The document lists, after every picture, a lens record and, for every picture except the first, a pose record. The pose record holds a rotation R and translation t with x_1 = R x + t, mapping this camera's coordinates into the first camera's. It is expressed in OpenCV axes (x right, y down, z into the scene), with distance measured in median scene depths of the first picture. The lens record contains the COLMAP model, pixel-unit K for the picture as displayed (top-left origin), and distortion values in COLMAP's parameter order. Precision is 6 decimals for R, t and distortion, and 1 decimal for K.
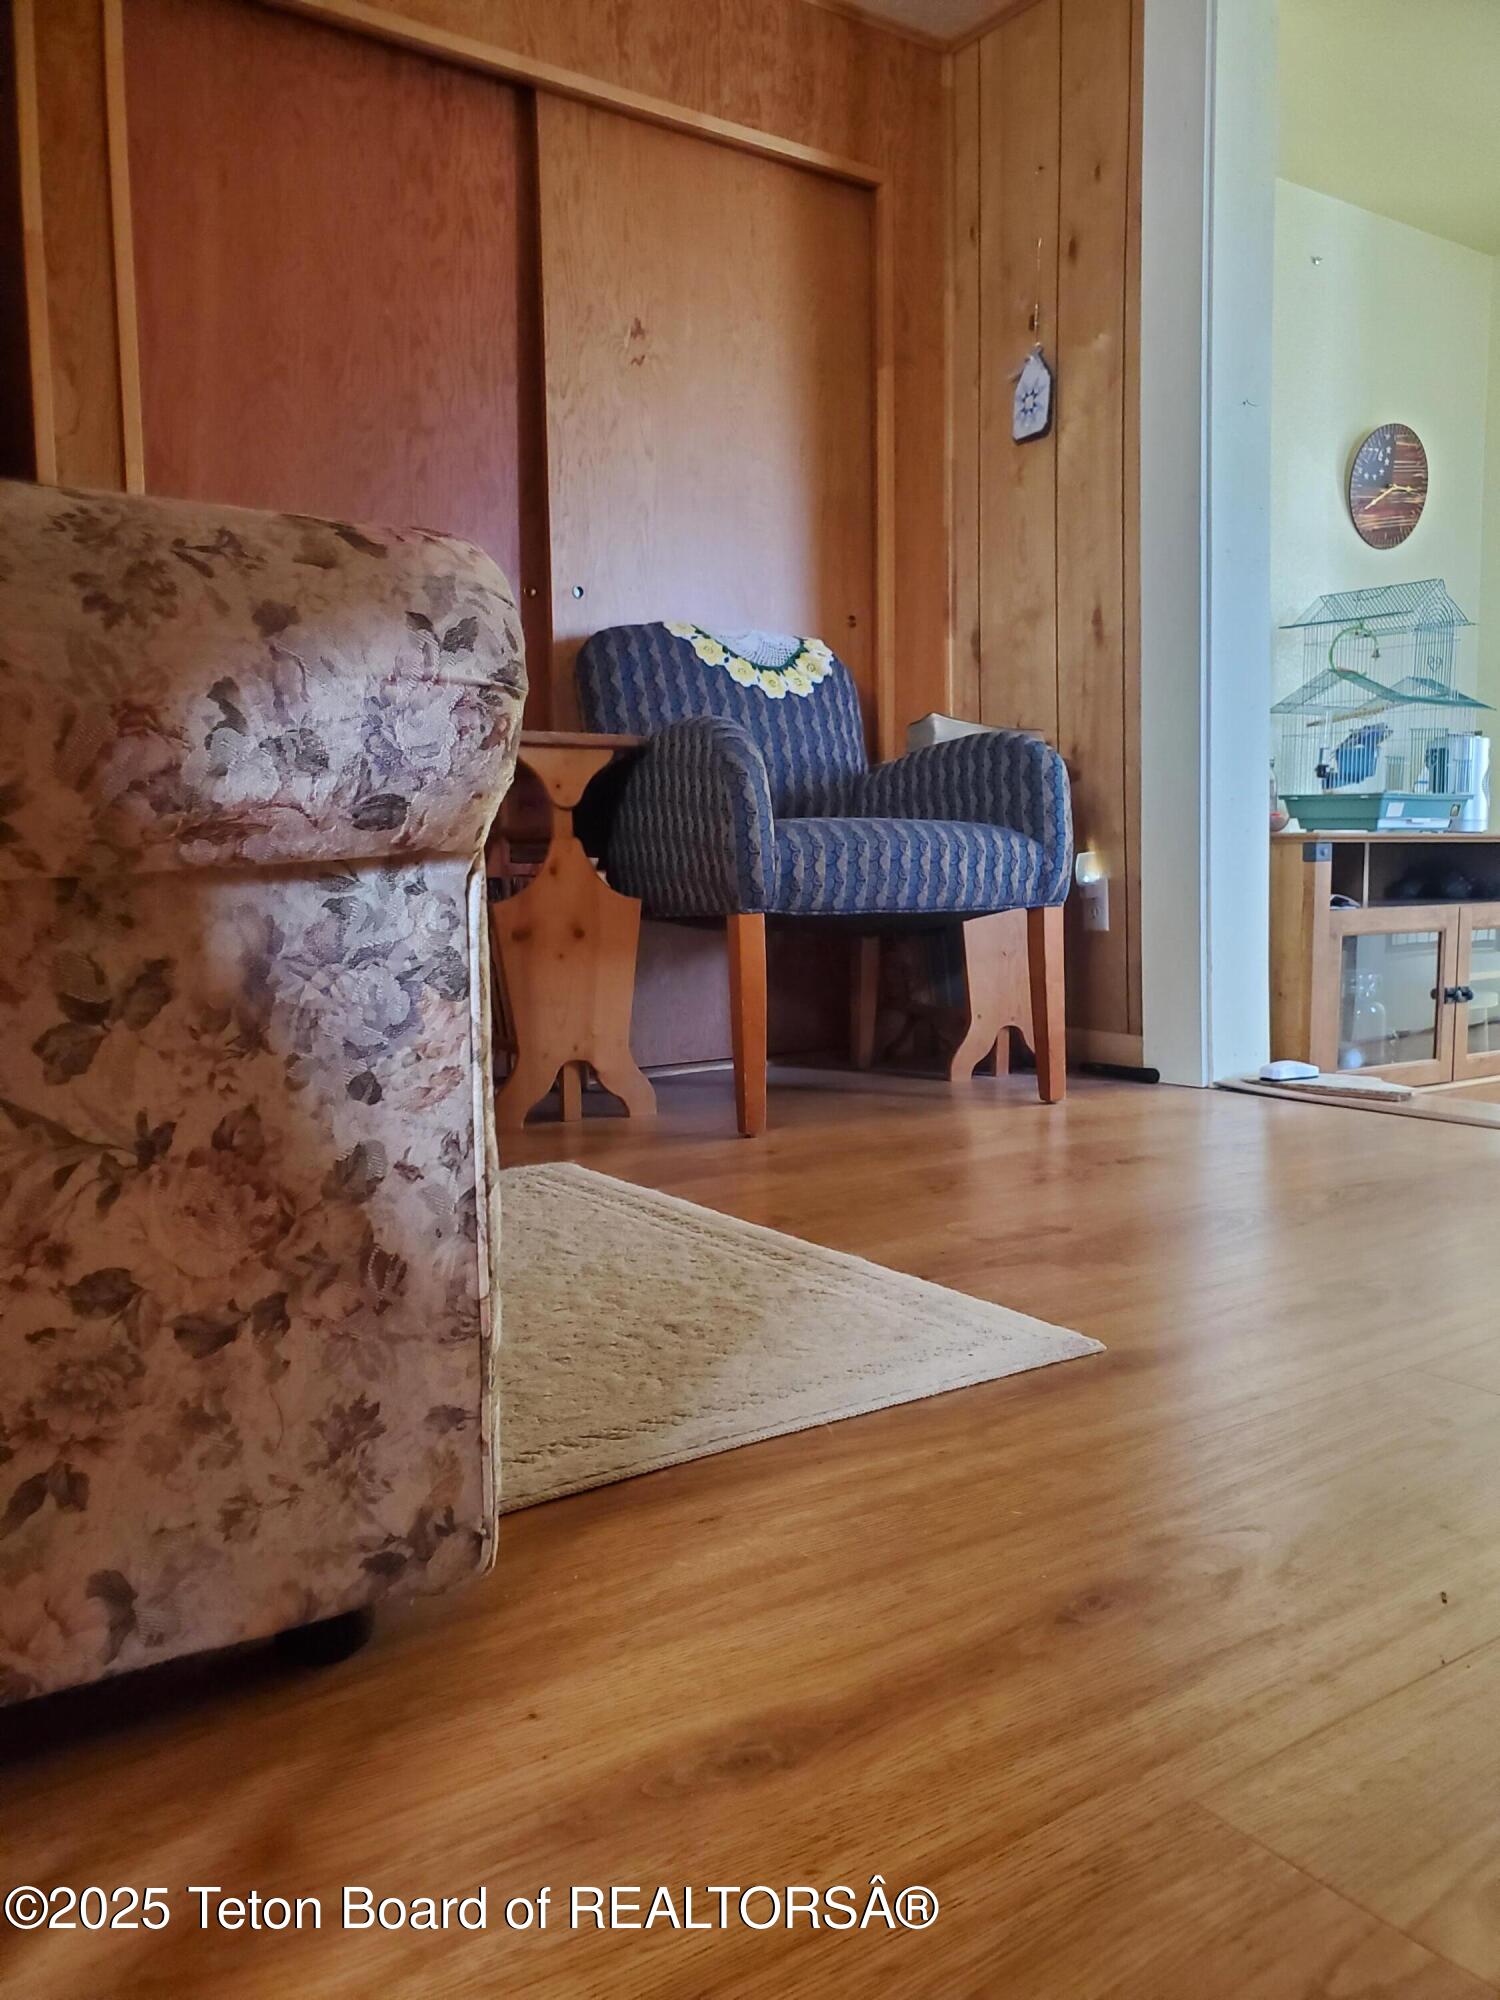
lens RADIAL K [[1635.3, 0, 838.0], [0, 1635.3, 999.5], [0, 0, 1]] dist [0.000561, 0.005265]
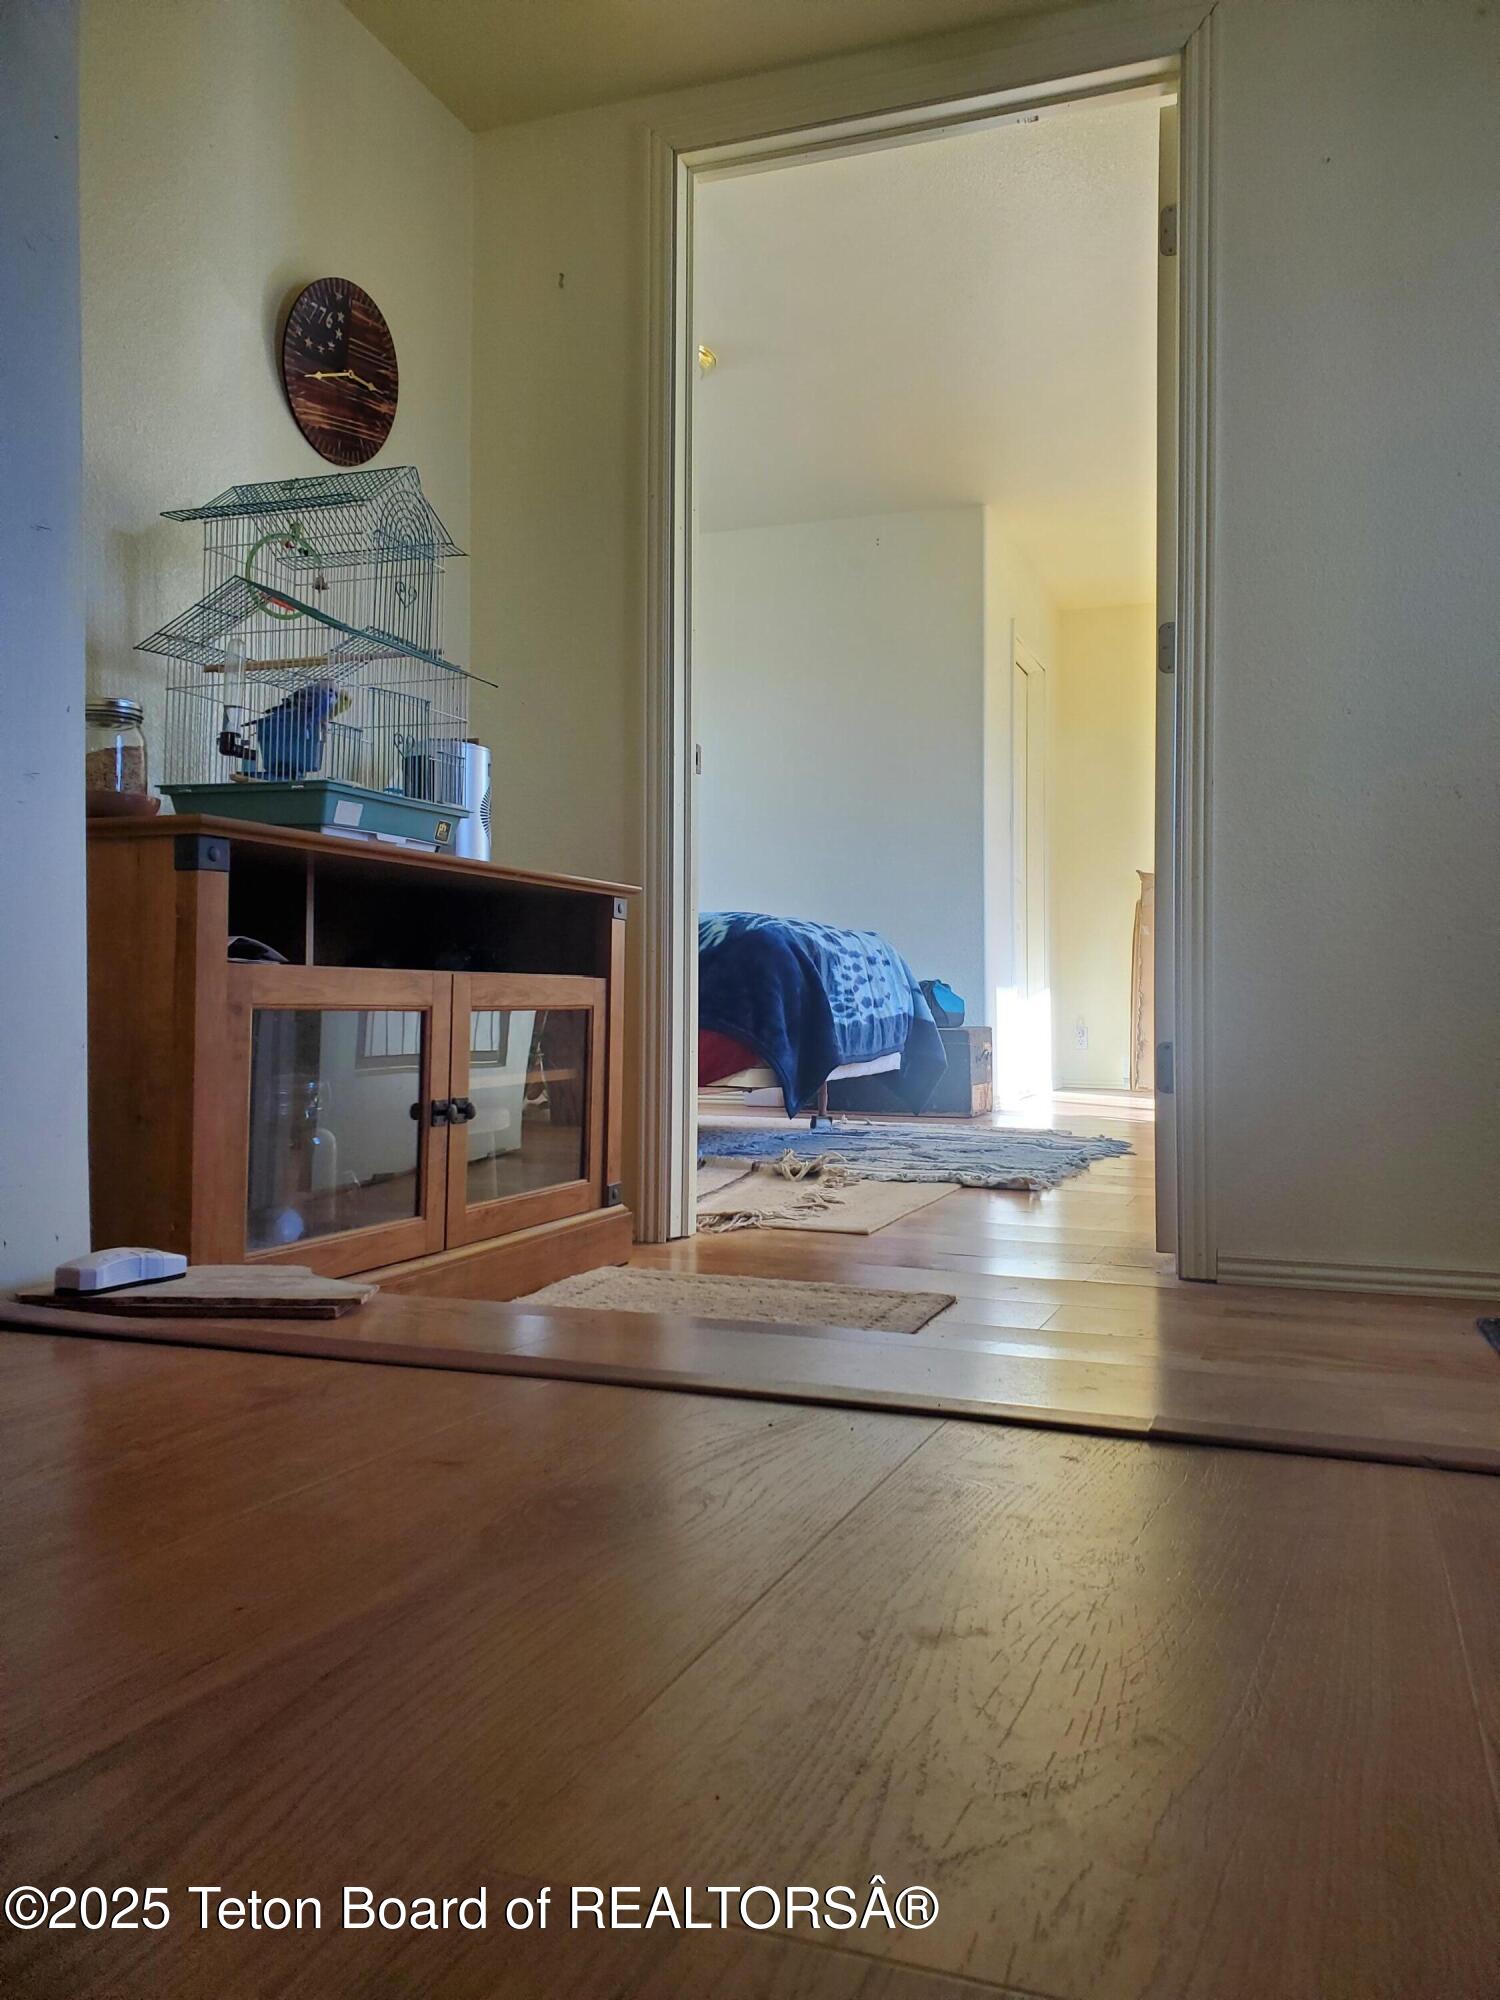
lens RADIAL K [[1543.3, 0, 746.4], [0, 1543.3, 988.5], [0, 0, 1]] dist [-0.007699, -0.002405]
pose [[0.853649, 0.016203, 0.520596, 0.164127], [0.036840, 0.995134, -0.091380, 0.007946], [-0.519544, 0.097185, 0.848899, 0.427974]]
